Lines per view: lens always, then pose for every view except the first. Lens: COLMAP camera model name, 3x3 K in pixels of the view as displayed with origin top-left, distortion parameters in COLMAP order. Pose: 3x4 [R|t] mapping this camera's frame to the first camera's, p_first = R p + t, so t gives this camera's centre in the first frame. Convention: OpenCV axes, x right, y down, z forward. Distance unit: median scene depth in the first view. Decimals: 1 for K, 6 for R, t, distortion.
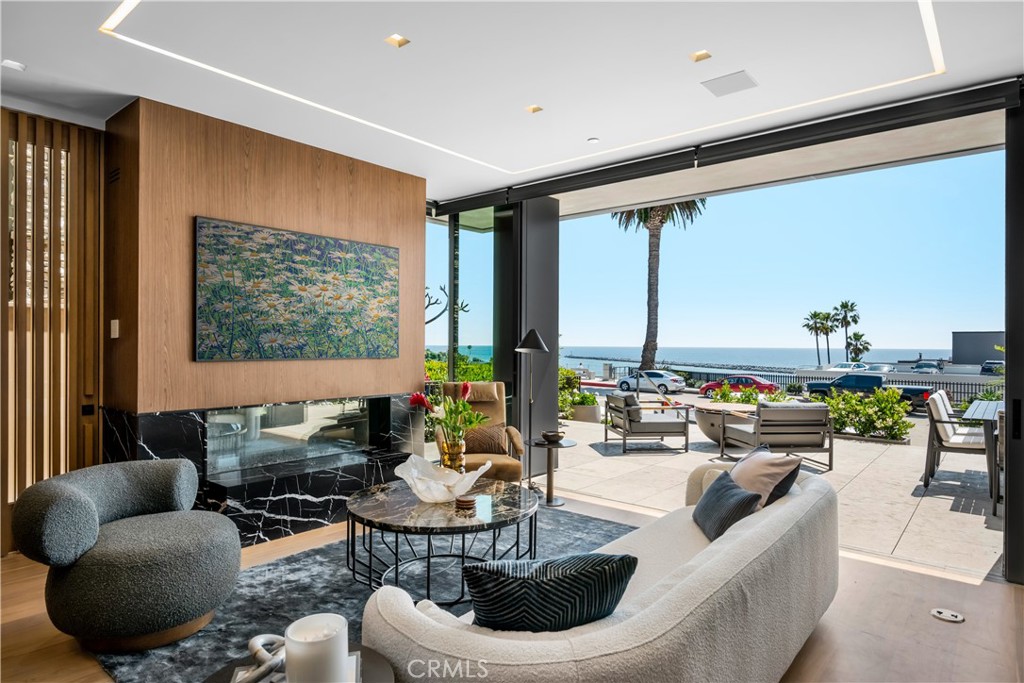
lens RADIAL K [[571.0, 0, 512.8], [0, 571.0, 345.2], [0, 0, 1]] dist [-0.002057, -0.000219]
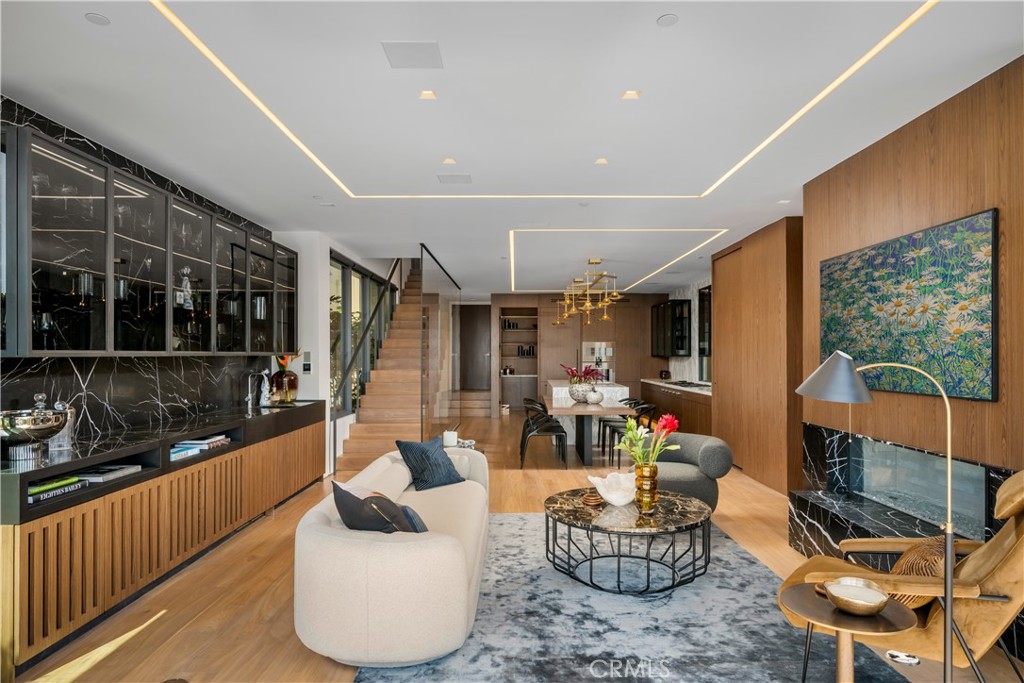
lens RADIAL K [[582.2, 0, 511.1], [0, 582.2, 350.8], [0, 0, 1]] dist [-0.014449, 0.001565]
pose [[-0.759286, -0.013770, -0.650612, 0.608427], [-0.006975, 0.999891, -0.013023, -0.019991], [0.650720, -0.005350, -0.759299, 1.279544]]
